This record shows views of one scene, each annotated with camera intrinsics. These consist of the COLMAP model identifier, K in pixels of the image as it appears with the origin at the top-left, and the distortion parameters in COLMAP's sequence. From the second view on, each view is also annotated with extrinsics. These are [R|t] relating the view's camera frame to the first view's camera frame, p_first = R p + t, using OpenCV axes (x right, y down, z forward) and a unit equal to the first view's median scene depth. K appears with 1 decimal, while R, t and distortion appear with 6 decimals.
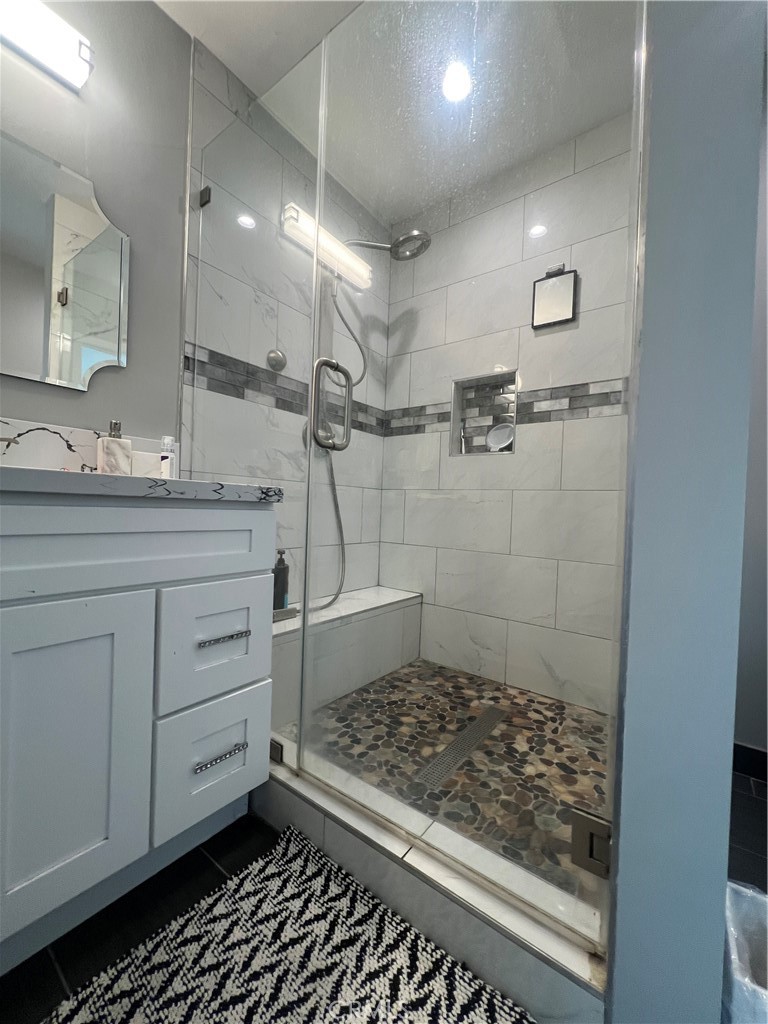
lens RADIAL K [[411.1, 0, 382.6], [0, 411.1, 509.8], [0, 0, 1]] dist [-0.001744, 0.000250]
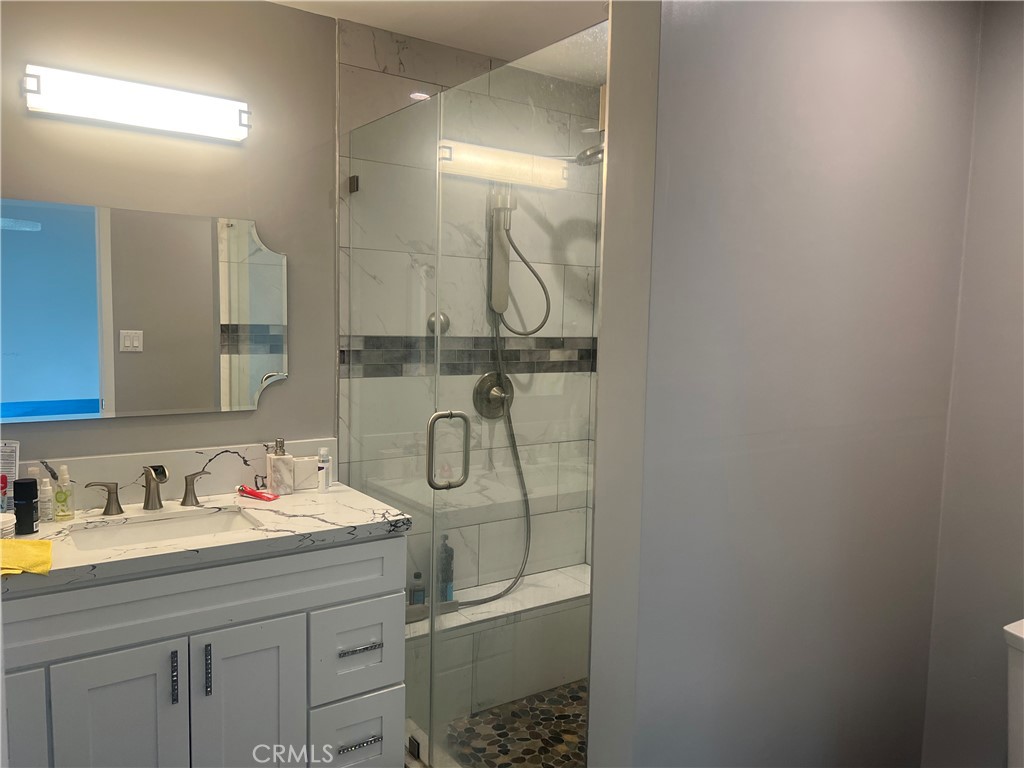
lens RADIAL K [[767.2, 0, 511.1], [0, 767.2, 390.9], [0, 0, 1]] dist [0.038473, -0.005529]
pose [[0.951606, 0.014199, -0.306991, 0.485275], [0.009112, 0.997189, 0.074368, -0.409567], [0.307184, -0.073567, 0.948802, -0.646362]]
